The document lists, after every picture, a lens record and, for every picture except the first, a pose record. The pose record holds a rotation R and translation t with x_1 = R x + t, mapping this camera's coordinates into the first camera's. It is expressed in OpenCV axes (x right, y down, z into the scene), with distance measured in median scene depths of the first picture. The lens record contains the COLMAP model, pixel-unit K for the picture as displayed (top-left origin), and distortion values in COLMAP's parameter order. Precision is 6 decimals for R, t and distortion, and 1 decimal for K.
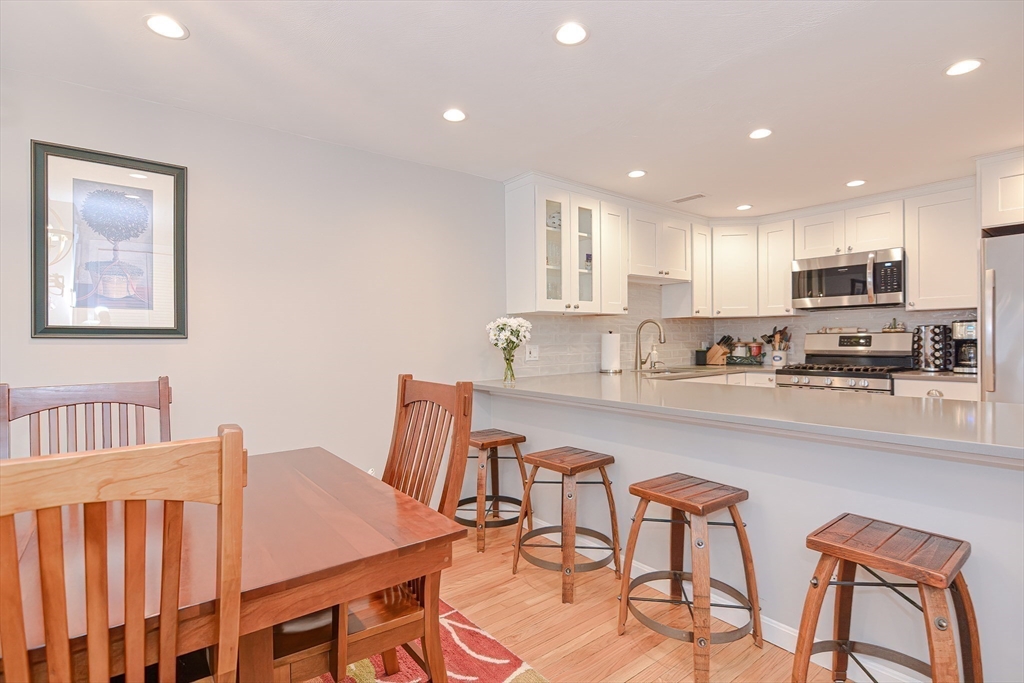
lens RADIAL K [[499.9, 0, 512.5], [0, 499.9, 344.6], [0, 0, 1]] dist [0.008800, -0.011224]
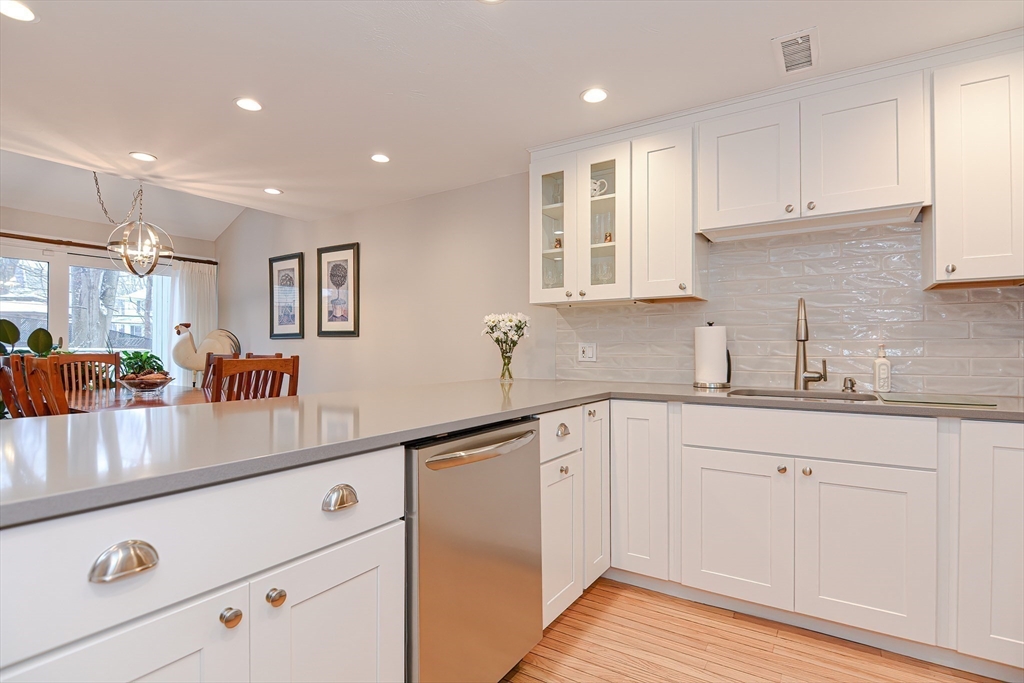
lens RADIAL K [[499.9, 0, 507.1], [0, 499.9, 345.8], [0, 0, 1]] dist [0.008800, -0.011224]
pose [[0.301996, 0.005103, -0.953296, 0.761752], [-0.017807, 0.999841, -0.000289, 0.007861], [0.953143, 0.017063, 0.302039, 0.588386]]
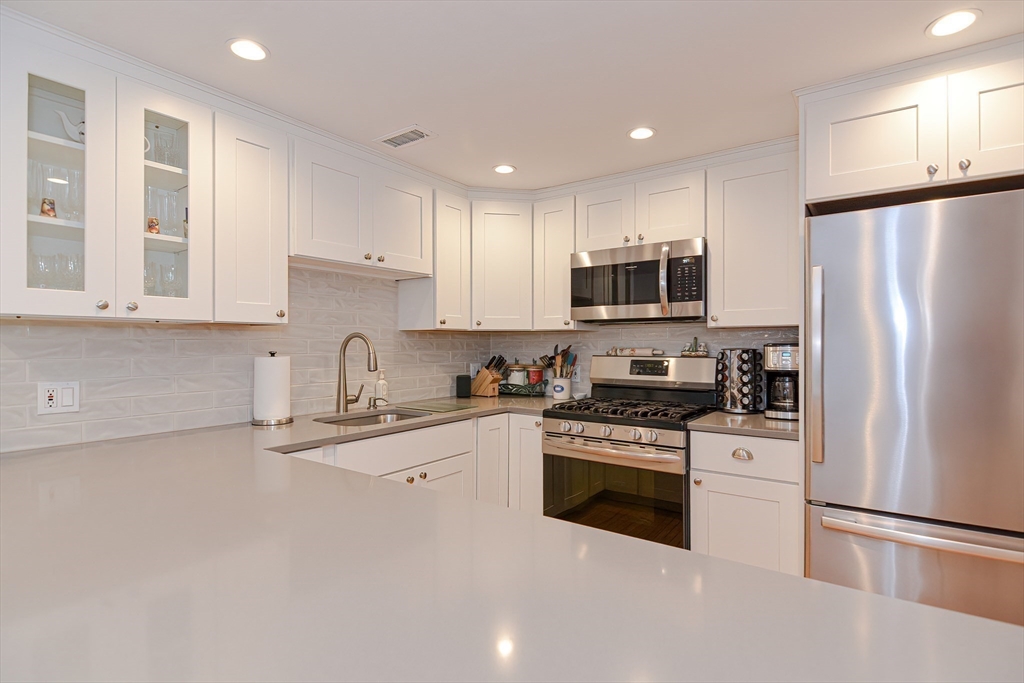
lens RADIAL K [[499.9, 0, 512.1], [0, 499.9, 344.4], [0, 0, 1]] dist [0.008800, -0.011224]
pose [[0.964555, 0.010945, 0.263656, 0.325969], [-0.007789, 0.999885, -0.013012, -0.031928], [-0.263768, 0.010497, 0.964529, 0.382563]]
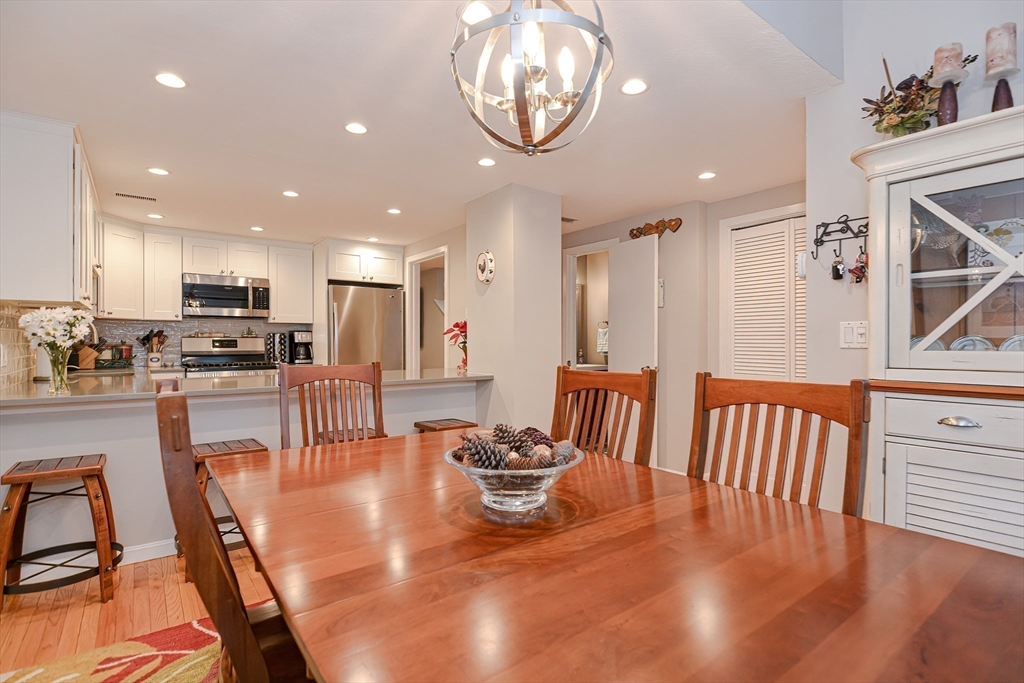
lens RADIAL K [[499.9, 0, 521.8], [0, 499.9, 344.5], [0, 0, 1]] dist [0.008800, -0.011224]
pose [[0.009611, 0.005774, 0.999937, -0.638968], [0.011368, 0.999918, -0.005883, 0.012342], [-0.999889, 0.011424, 0.009544, 0.245053]]
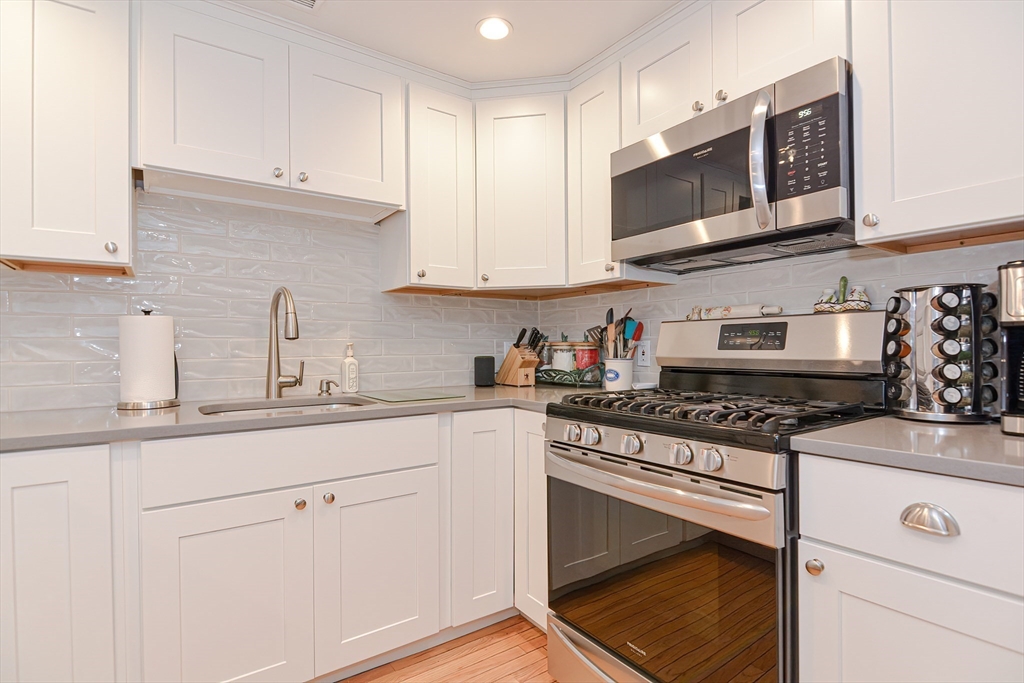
lens RADIAL K [[499.9, 0, 514.3], [0, 499.9, 346.9], [0, 0, 1]] dist [0.008800, -0.011224]
pose [[0.998250, 0.004420, -0.058963, 0.555501], [-0.005141, 0.999914, -0.012093, 0.008148], [0.058905, 0.012375, 0.998187, 0.625563]]
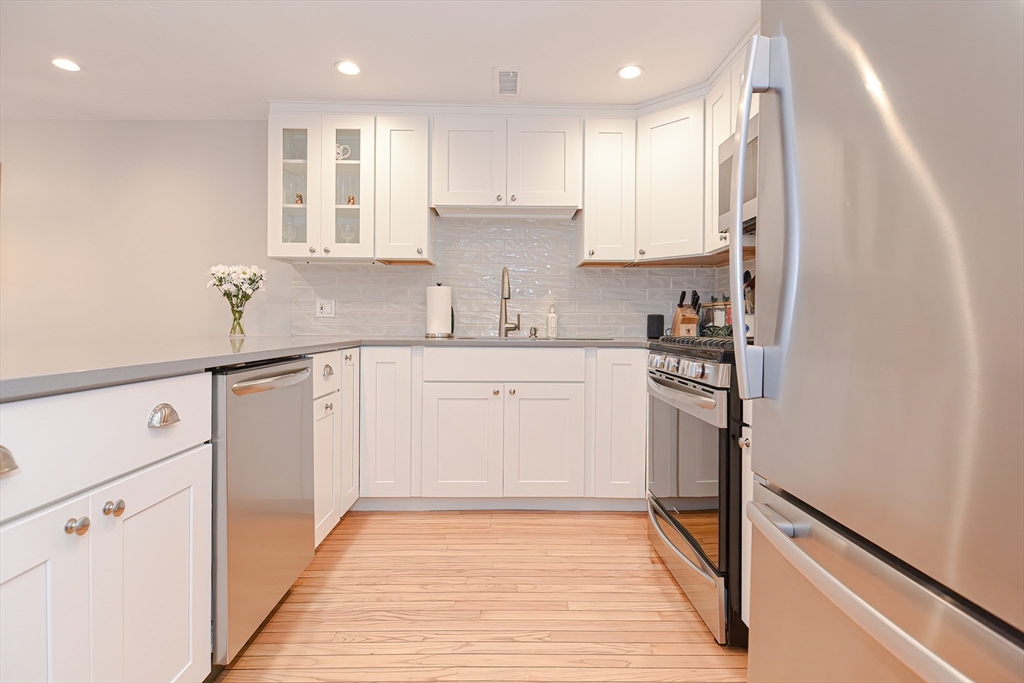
lens RADIAL K [[499.9, 0, 510.1], [0, 499.9, 323.7], [0, 0, 1]] dist [0.008800, -0.011224]
pose [[0.784454, 0.018085, -0.619923, 0.795405], [-0.025228, 0.999678, -0.002760, 0.035953], [0.619674, 0.017805, 0.784658, 0.489603]]
